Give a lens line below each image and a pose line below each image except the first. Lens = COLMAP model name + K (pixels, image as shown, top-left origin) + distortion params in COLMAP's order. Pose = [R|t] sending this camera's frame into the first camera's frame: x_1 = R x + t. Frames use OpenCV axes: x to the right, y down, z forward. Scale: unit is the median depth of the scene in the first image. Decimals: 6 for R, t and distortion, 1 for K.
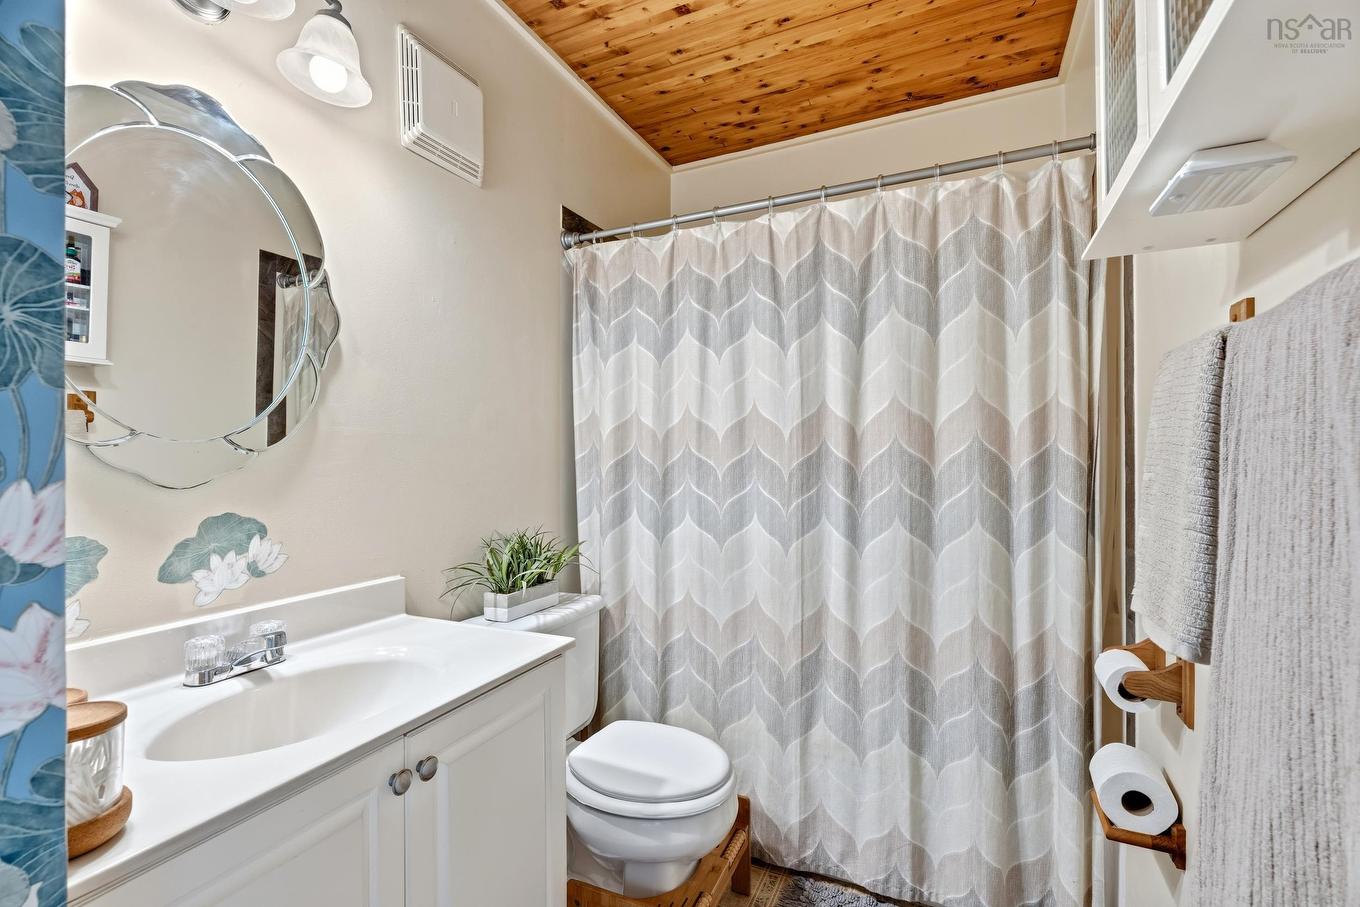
lens RADIAL K [[612.8, 0, 680.0], [0, 612.8, 453.5], [0, 0, 1]] dist [-0.000094, 0.000491]
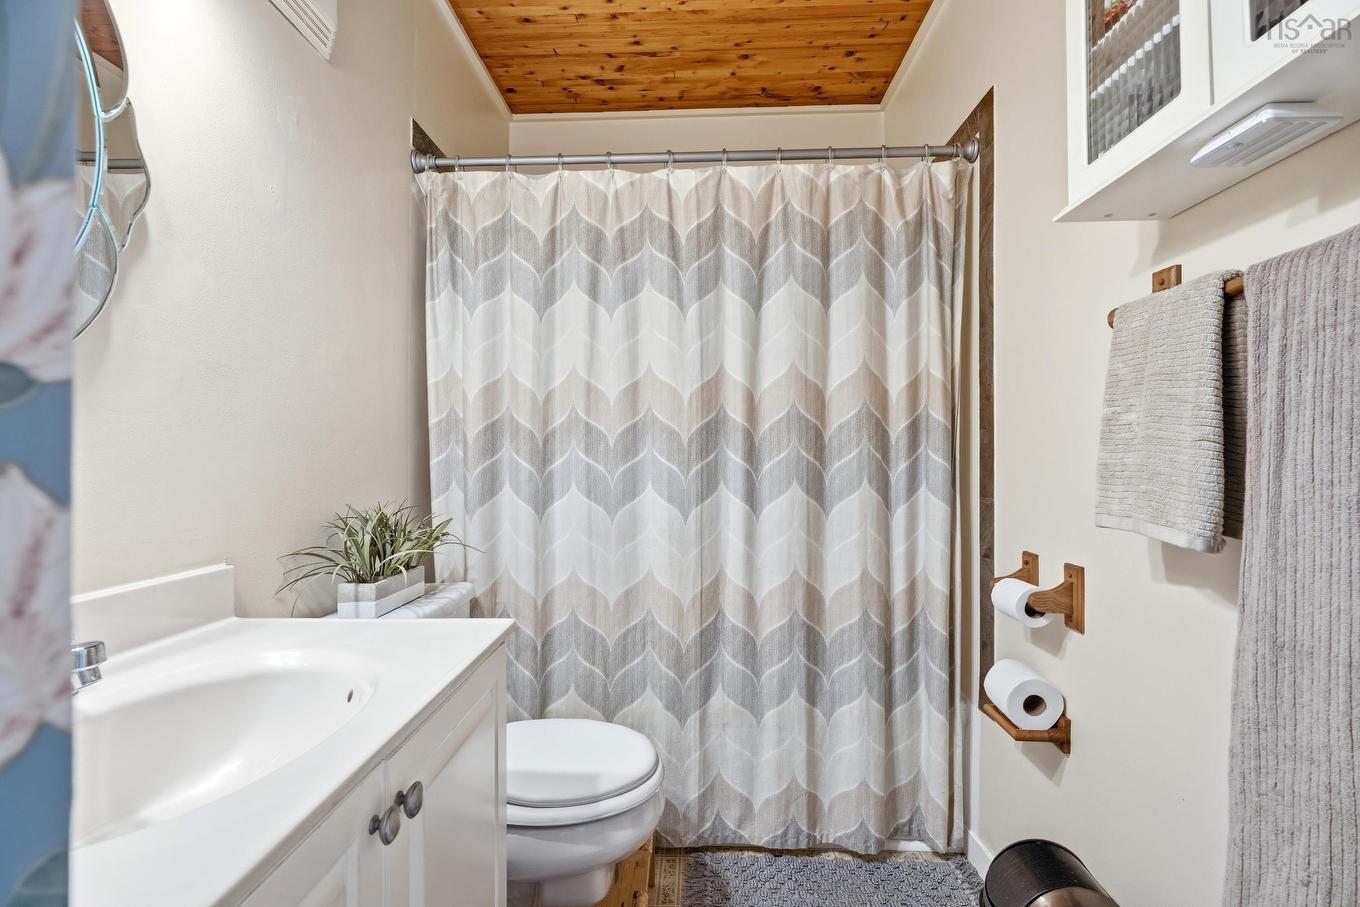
lens RADIAL K [[606.0, 0, 680.0], [0, 606.0, 453.5], [0, 0, 1]] dist [0.000757, 0.000460]
pose [[0.920382, 0.005758, 0.390977, -0.216535], [-0.003972, 0.999978, -0.005377, 0.063271], [-0.390999, 0.003396, 0.920385, 0.126640]]
